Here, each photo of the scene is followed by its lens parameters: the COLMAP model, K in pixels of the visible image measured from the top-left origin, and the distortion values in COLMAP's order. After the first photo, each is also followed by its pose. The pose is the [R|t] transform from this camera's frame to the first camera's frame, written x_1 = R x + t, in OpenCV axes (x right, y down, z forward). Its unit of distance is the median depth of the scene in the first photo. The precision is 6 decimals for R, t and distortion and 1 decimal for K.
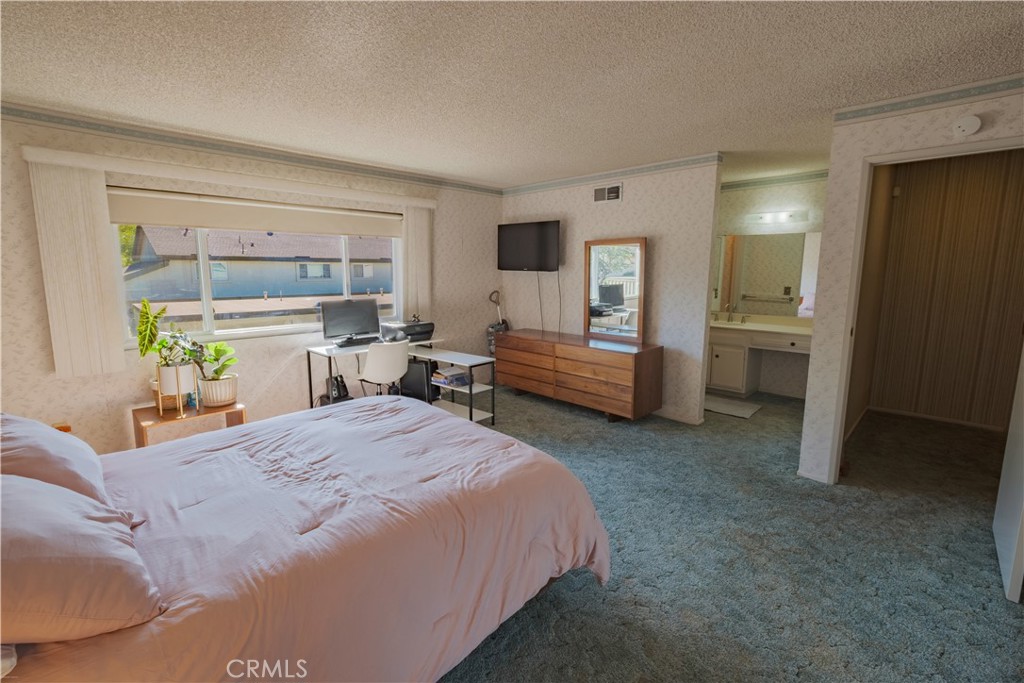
lens RADIAL K [[449.7, 0, 513.0], [0, 449.7, 336.5], [0, 0, 1]] dist [-0.002949, -0.000207]
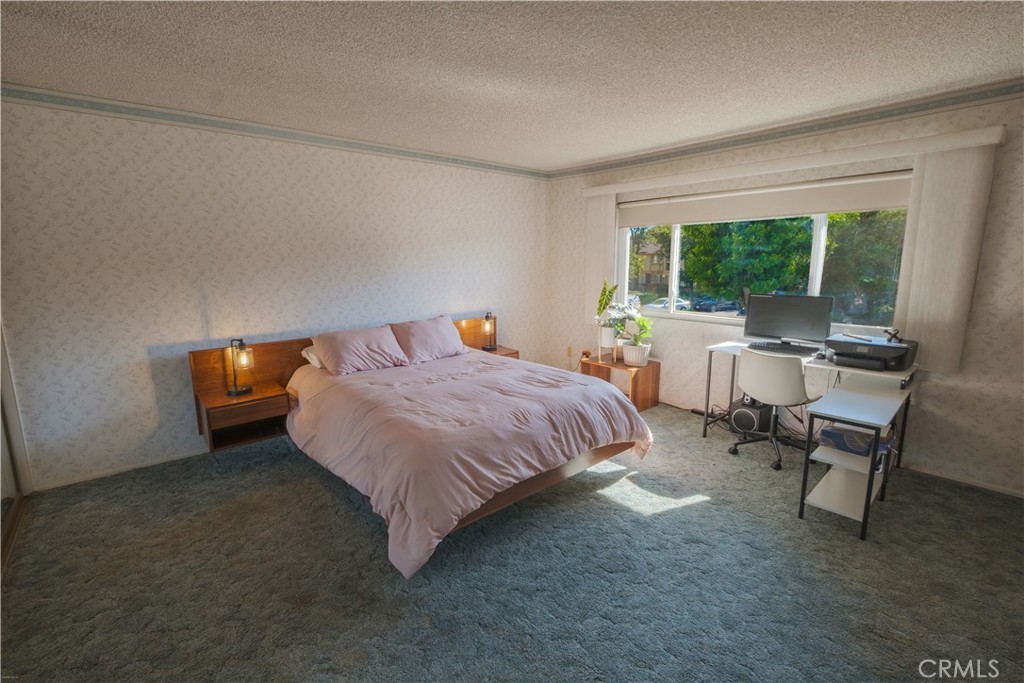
lens RADIAL K [[449.7, 0, 492.4], [0, 449.7, 335.0], [0, 0, 1]] dist [-0.002949, -0.000207]
pose [[-0.094343, 0.166025, -0.981598, 0.814989], [-0.140549, 0.973899, 0.178231, -0.134799], [0.985569, 0.154777, -0.068546, 0.889453]]
